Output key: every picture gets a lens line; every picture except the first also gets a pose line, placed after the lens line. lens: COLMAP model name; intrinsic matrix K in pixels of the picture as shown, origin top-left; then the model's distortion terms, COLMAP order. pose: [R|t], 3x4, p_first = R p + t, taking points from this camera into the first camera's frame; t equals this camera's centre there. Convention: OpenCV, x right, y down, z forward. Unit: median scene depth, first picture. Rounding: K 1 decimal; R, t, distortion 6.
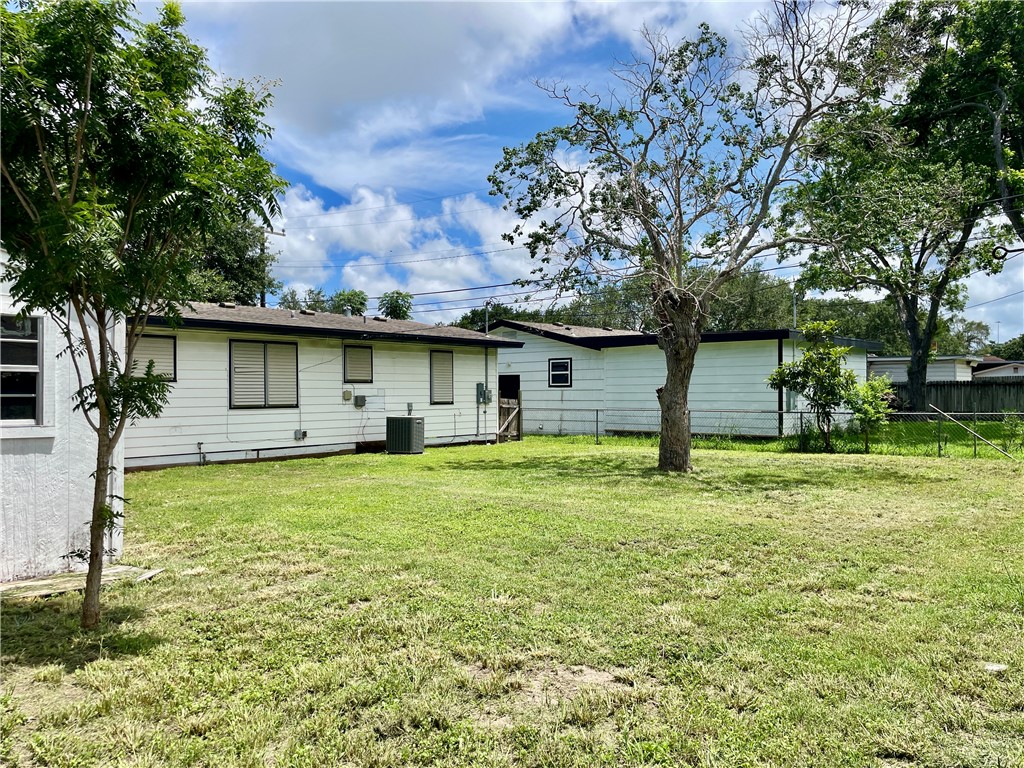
lens RADIAL K [[753.9, 0, 512.0], [0, 753.9, 384.0], [0, 0, 1]] dist [0.002614, 0.000090]
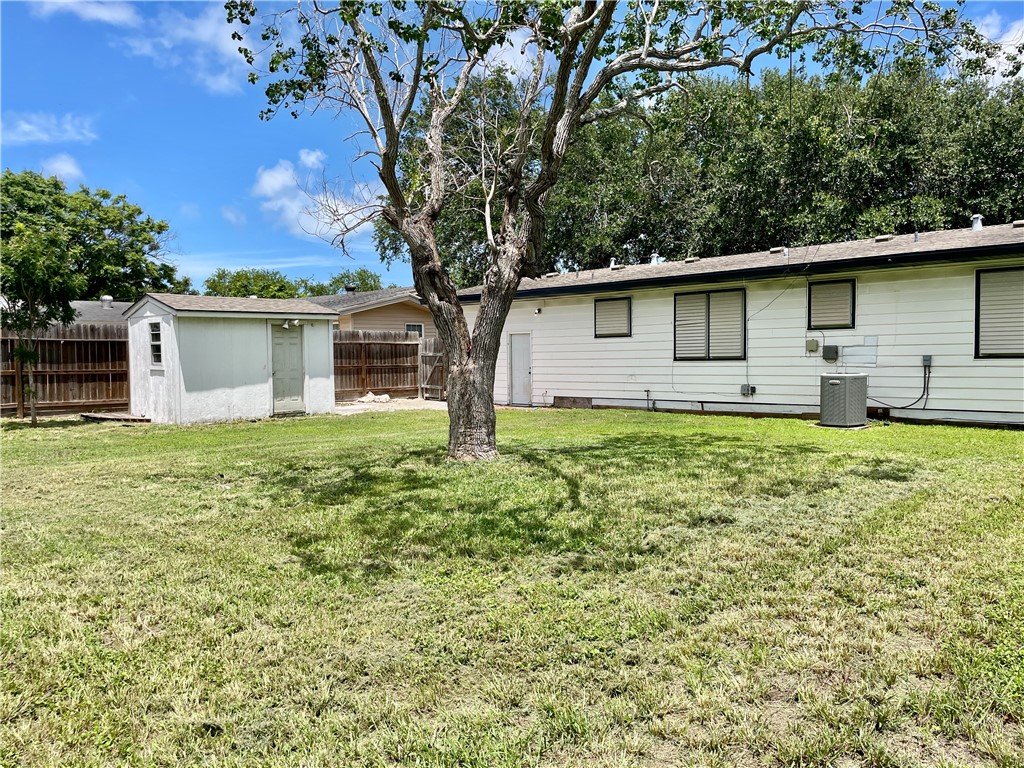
lens RADIAL K [[753.9, 0, 512.0], [0, 753.9, 384.0], [0, 0, 1]] dist [0.002614, 0.000090]
pose [[-0.037739, 0.047011, -0.998181, 0.631675], [0.029845, 0.998500, 0.045898, 0.010167], [0.998842, -0.028058, -0.039086, 0.755743]]
